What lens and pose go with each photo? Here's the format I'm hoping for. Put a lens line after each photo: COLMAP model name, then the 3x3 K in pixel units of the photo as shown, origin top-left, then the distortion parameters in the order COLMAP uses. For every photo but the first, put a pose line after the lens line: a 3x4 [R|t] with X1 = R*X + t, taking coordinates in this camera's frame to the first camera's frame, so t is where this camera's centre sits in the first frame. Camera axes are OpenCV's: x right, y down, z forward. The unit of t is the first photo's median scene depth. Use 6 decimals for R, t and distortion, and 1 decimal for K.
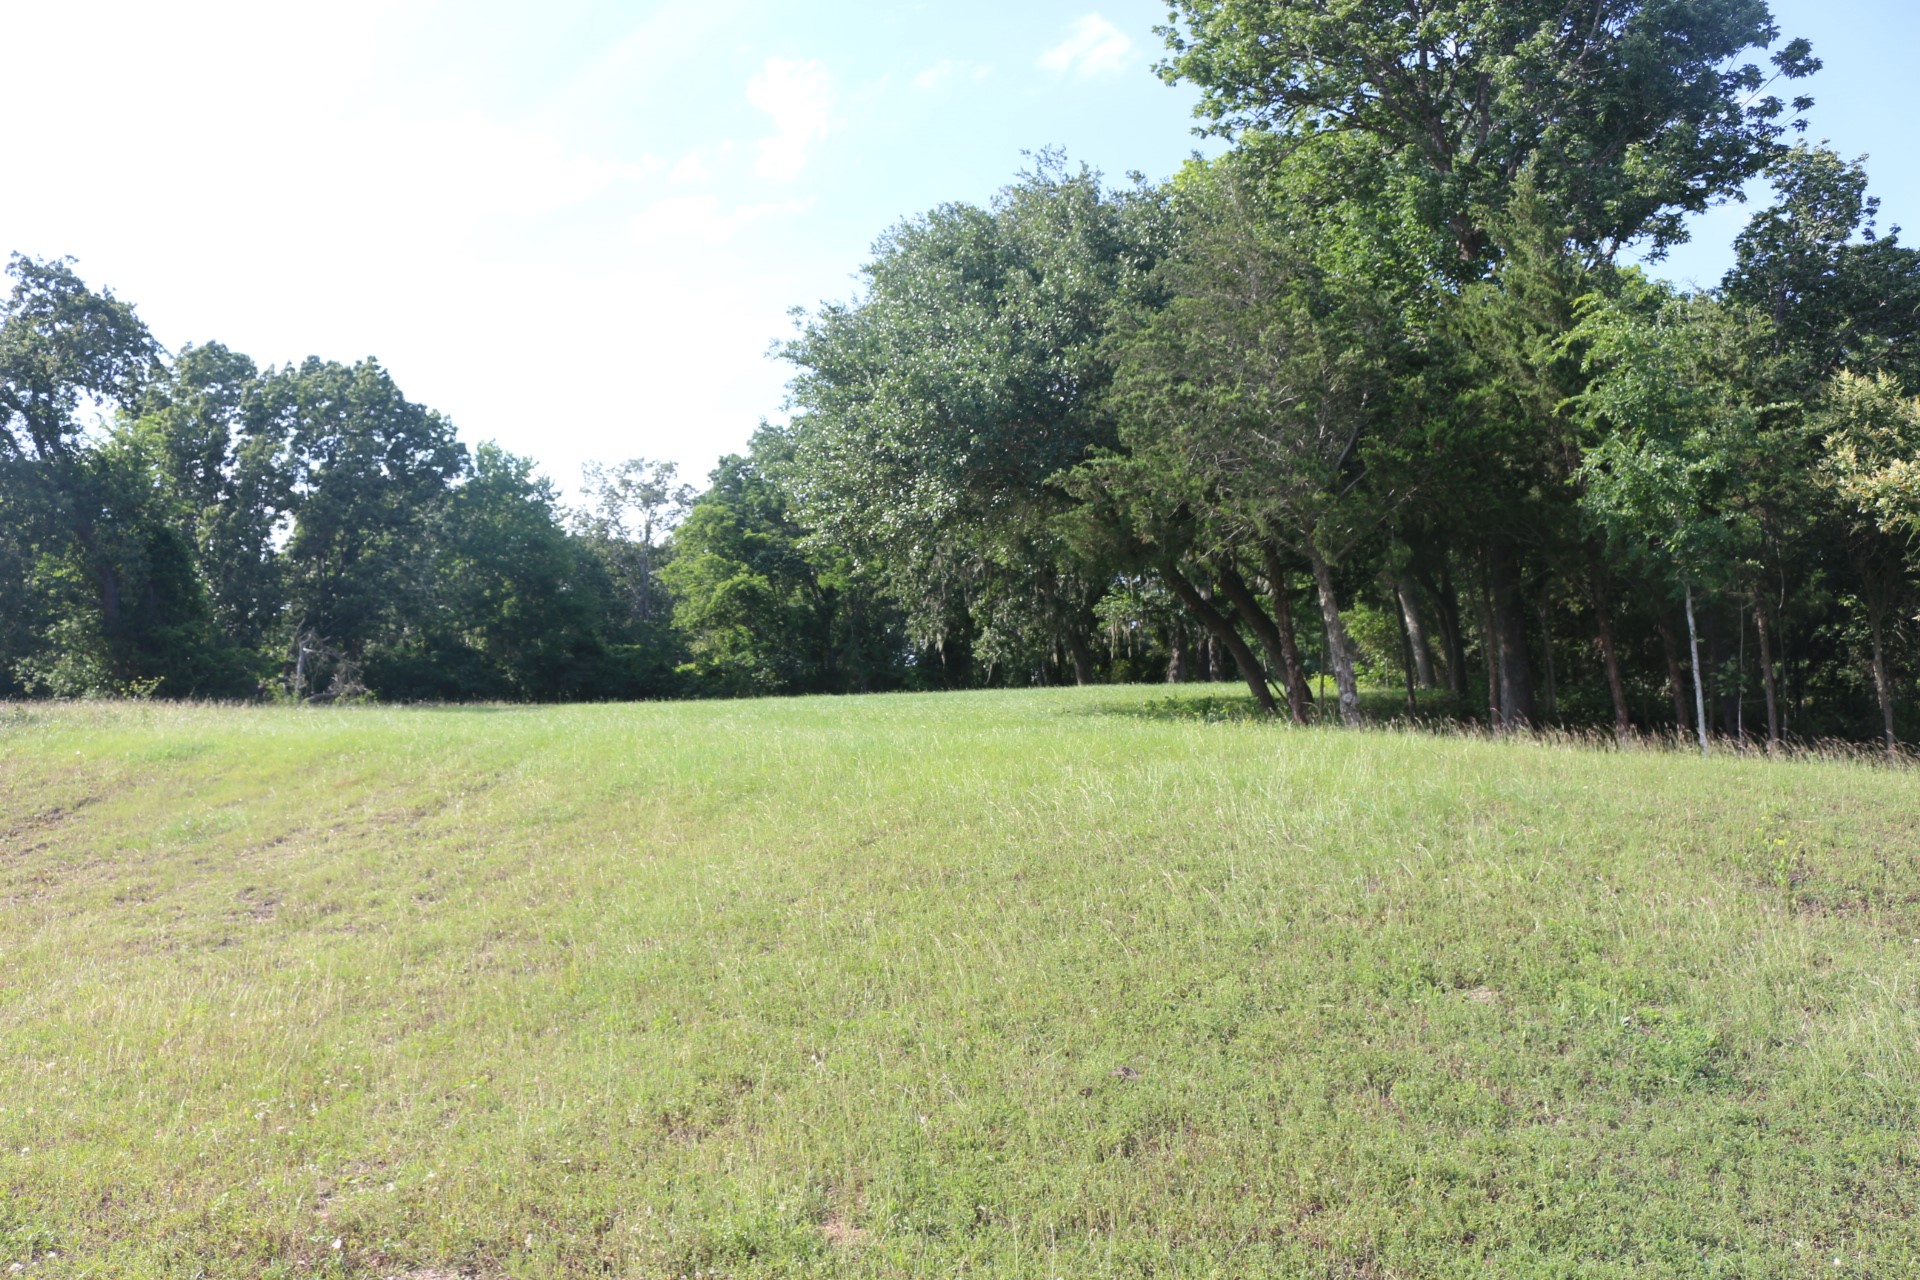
lens RADIAL K [[1595.6, 0, 958.5], [0, 1595.6, 640.2], [0, 0, 1]] dist [-0.163683, 0.137996]
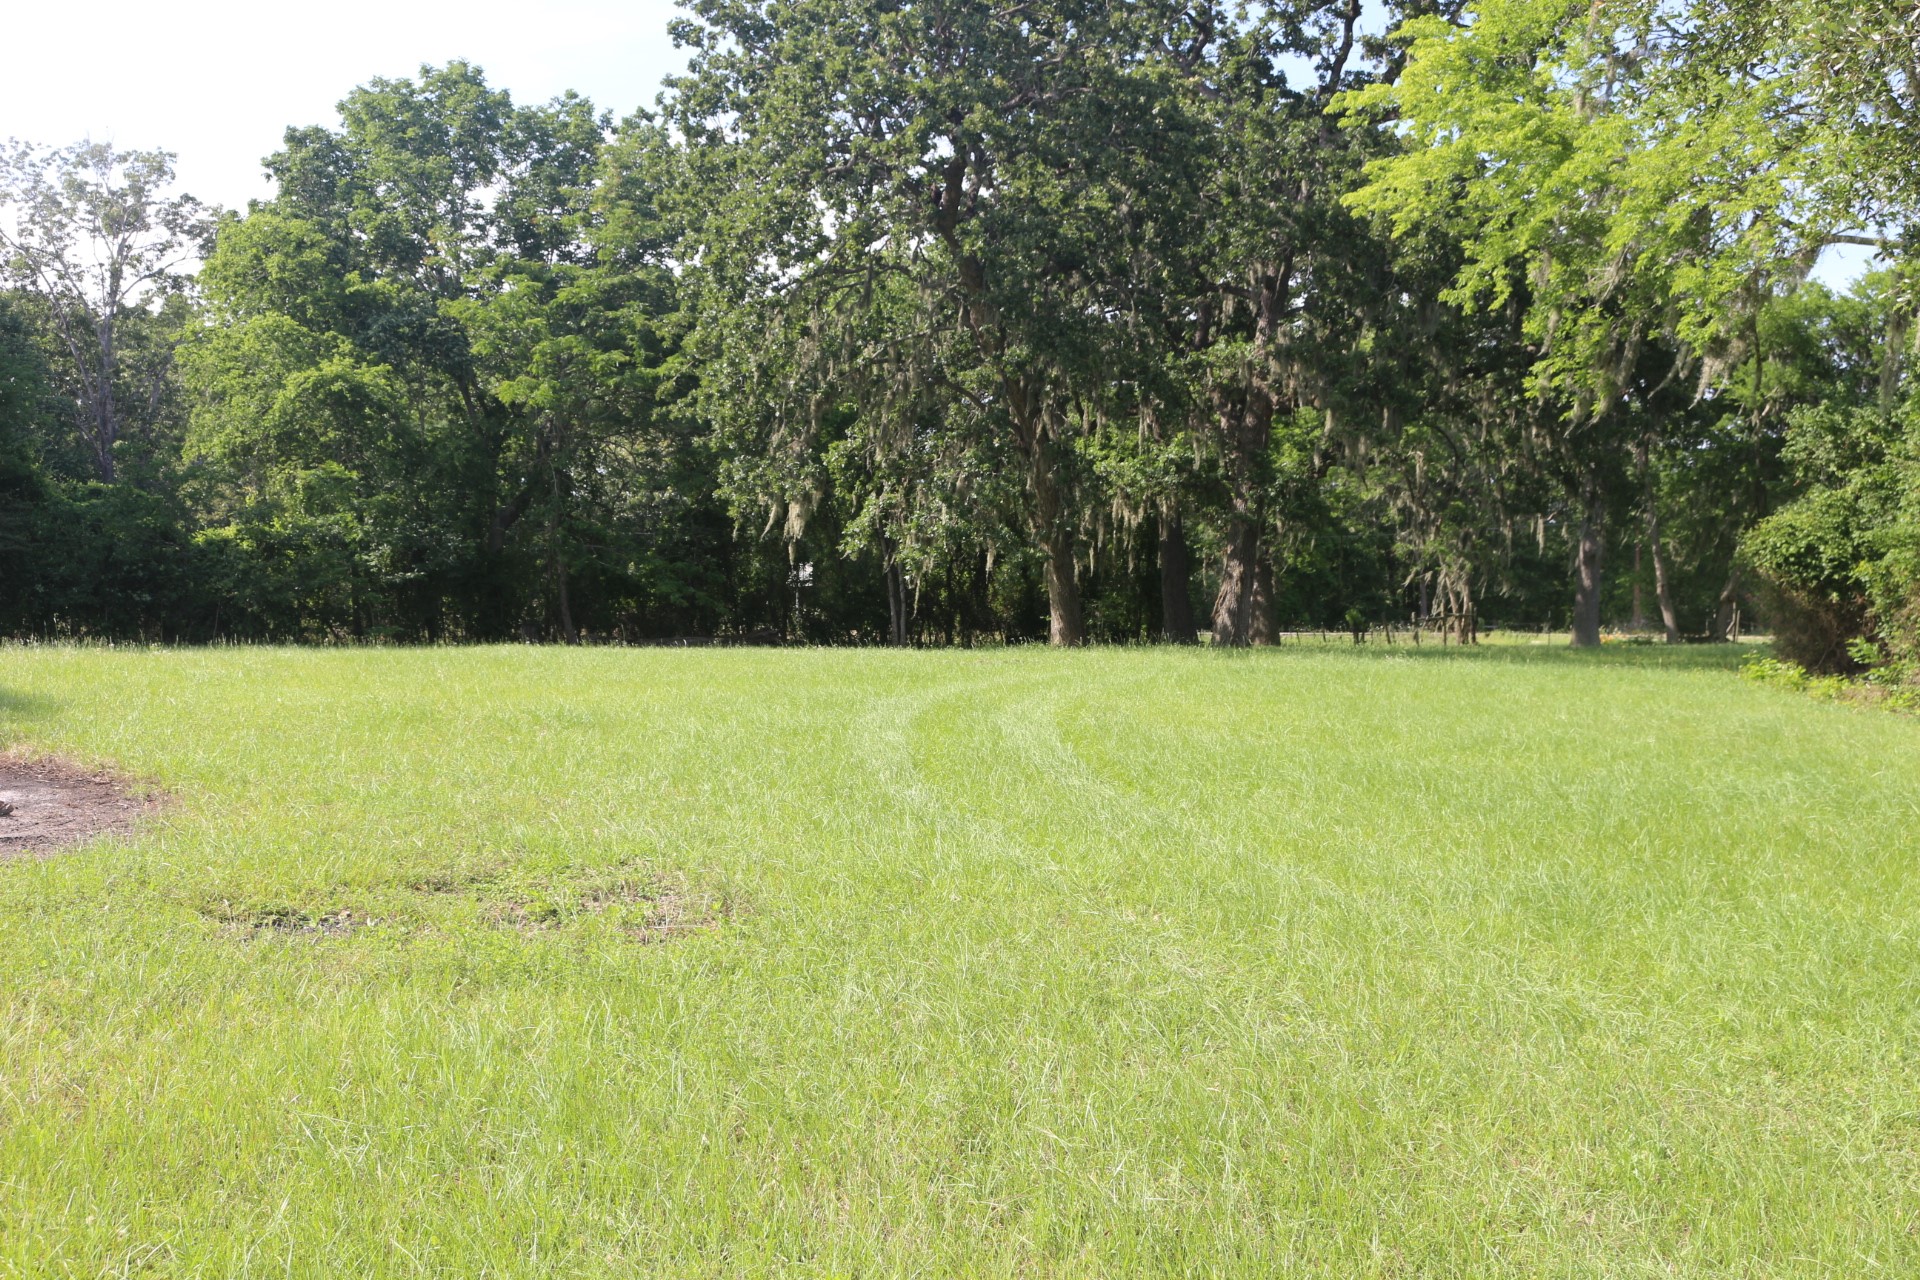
lens RADIAL K [[2152.3, 0, 955.0], [0, 2152.3, 654.7], [0, 0, 1]] dist [-0.114229, 0.000000]
pose [[0.974837, 0.047437, 0.217814, -0.086843], [-0.062282, 0.996143, 0.061800, -0.001332], [-0.214043, -0.073811, 0.974032, 0.288548]]
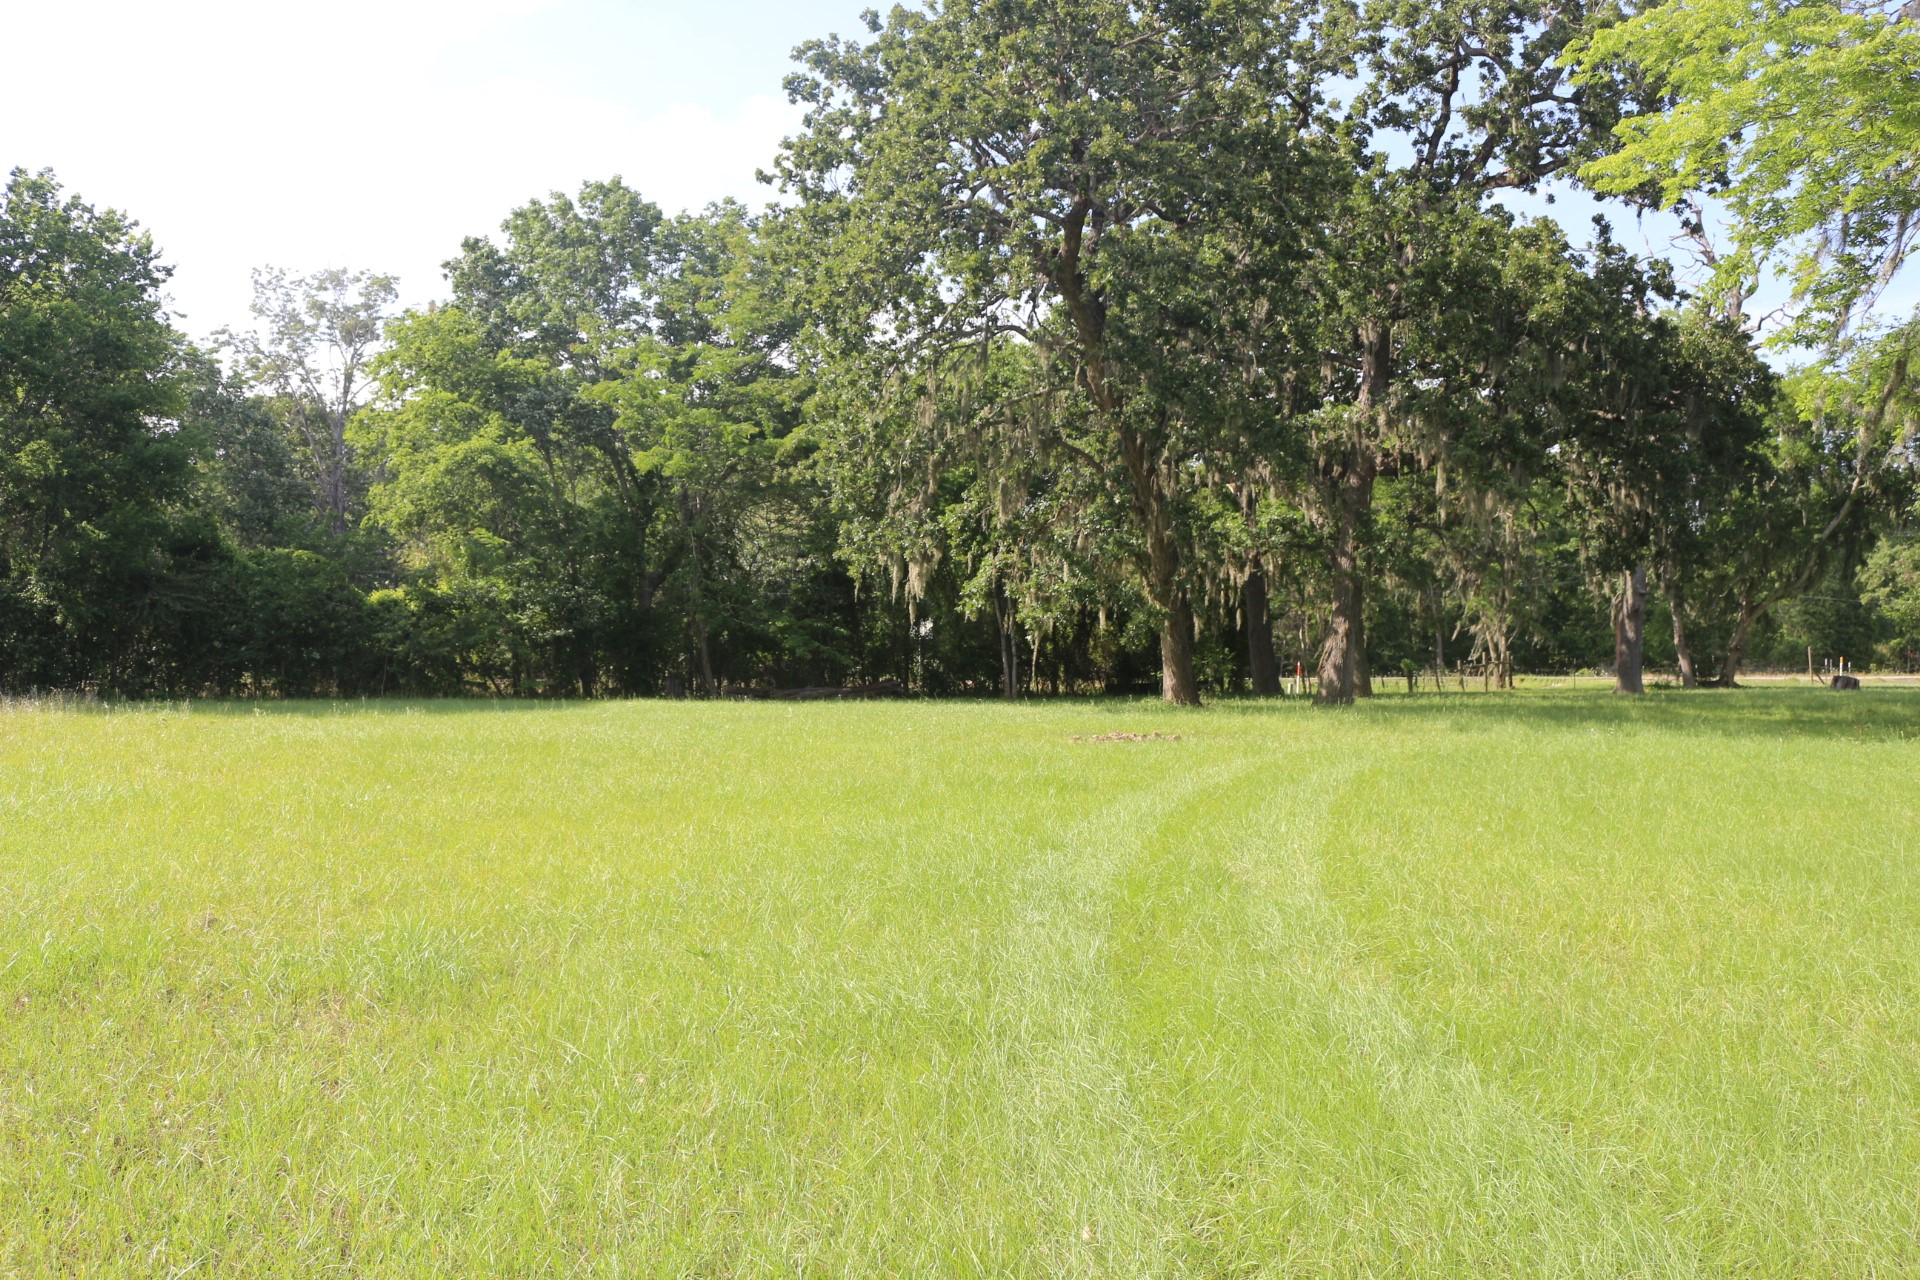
lens RADIAL K [[1595.6, 0, 972.7], [0, 1595.6, 638.2], [0, 0, 1]] dist [-0.163683, 0.137996]
pose [[0.983229, 0.050344, 0.175290, -0.065014], [-0.057524, 0.997691, 0.036120, 0.000269], [-0.173067, -0.045597, 0.983854, 0.425548]]
